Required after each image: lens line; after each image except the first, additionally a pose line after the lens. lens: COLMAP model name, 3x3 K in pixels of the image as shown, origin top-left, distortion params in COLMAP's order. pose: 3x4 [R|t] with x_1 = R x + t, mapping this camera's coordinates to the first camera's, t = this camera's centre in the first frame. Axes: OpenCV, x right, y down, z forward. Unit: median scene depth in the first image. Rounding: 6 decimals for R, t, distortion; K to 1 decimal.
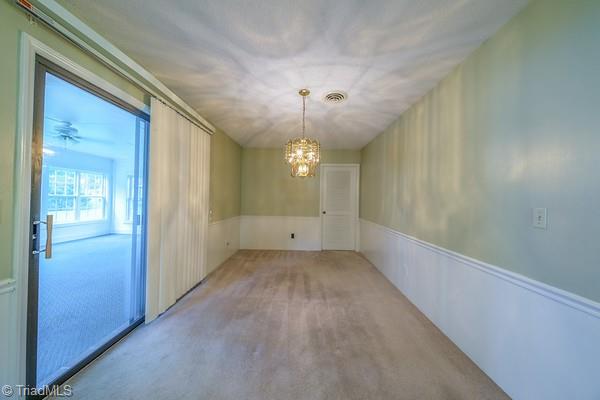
lens RADIAL K [[207.2, 0, 308.8], [0, 207.2, 195.9], [0, 0, 1]] dist [0.001378, -0.001009]
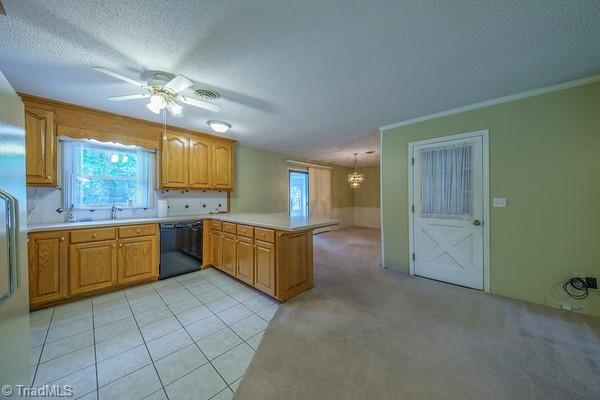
lens RADIAL K [[207.2, 0, 303.6], [0, 207.2, 197.2], [0, 0, 1]] dist [0.001378, -0.001009]
pose [[0.726900, -0.017797, -0.686512, 1.174716], [0.019890, 0.999790, -0.004859, 0.020090], [0.686455, -0.010122, 0.727102, -1.198688]]
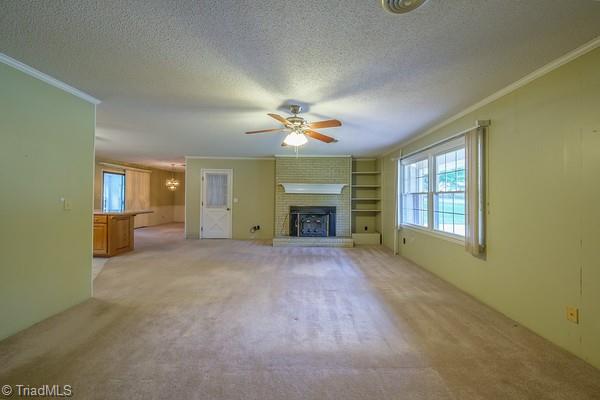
lens RADIAL K [[207.2, 0, 303.2], [0, 207.2, 196.5], [0, 0, 1]] dist [0.001378, -0.001009]
pose [[0.999974, -0.002053, 0.006890, 1.931557], [0.002080, 0.999990, -0.003958, 0.027387], [-0.006882, 0.003973, 0.999968, -2.209691]]
